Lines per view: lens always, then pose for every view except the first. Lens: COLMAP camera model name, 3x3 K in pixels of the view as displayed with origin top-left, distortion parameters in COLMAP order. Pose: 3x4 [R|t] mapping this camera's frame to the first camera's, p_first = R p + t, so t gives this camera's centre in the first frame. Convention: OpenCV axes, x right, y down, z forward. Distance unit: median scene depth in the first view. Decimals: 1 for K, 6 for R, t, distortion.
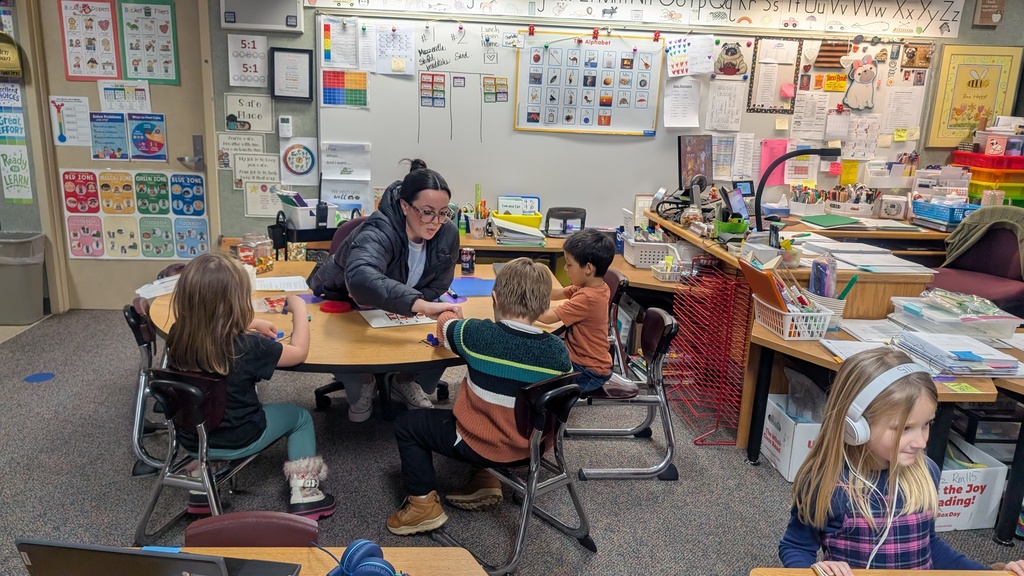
lens RADIAL K [[717.1, 0, 510.6], [0, 717.1, 312.6], [0, 0, 1]] dist [0.027502, -0.047461]
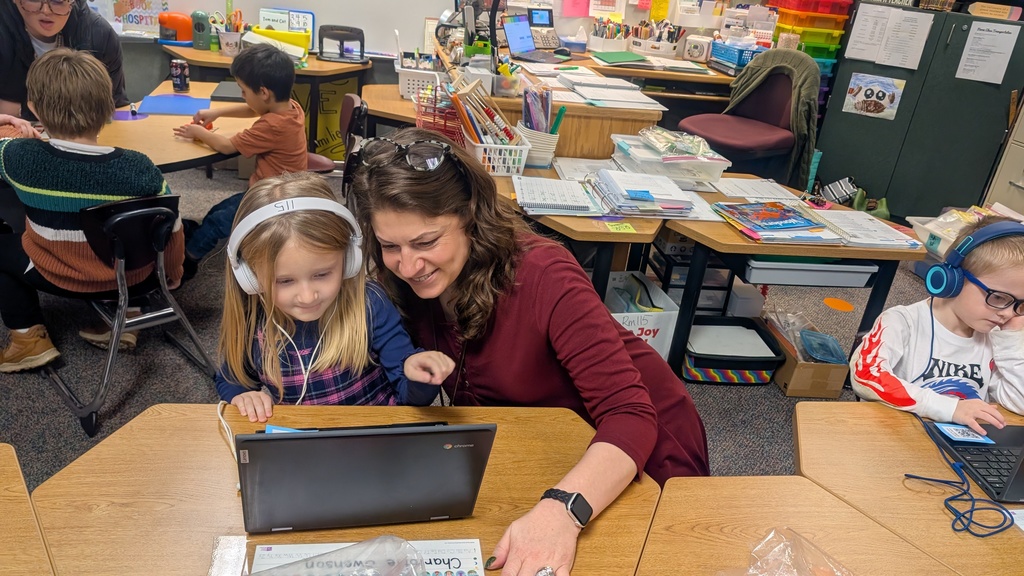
lens RADIAL K [[717.1, 0, 510.6], [0, 717.1, 312.6], [0, 0, 1]] dist [0.027502, -0.047461]
pose [[0.993410, 0.016651, 0.113395, 0.213641], [-0.039054, 0.979357, 0.198327, 0.018333], [-0.107752, -0.201449, 0.973554, 0.038664]]
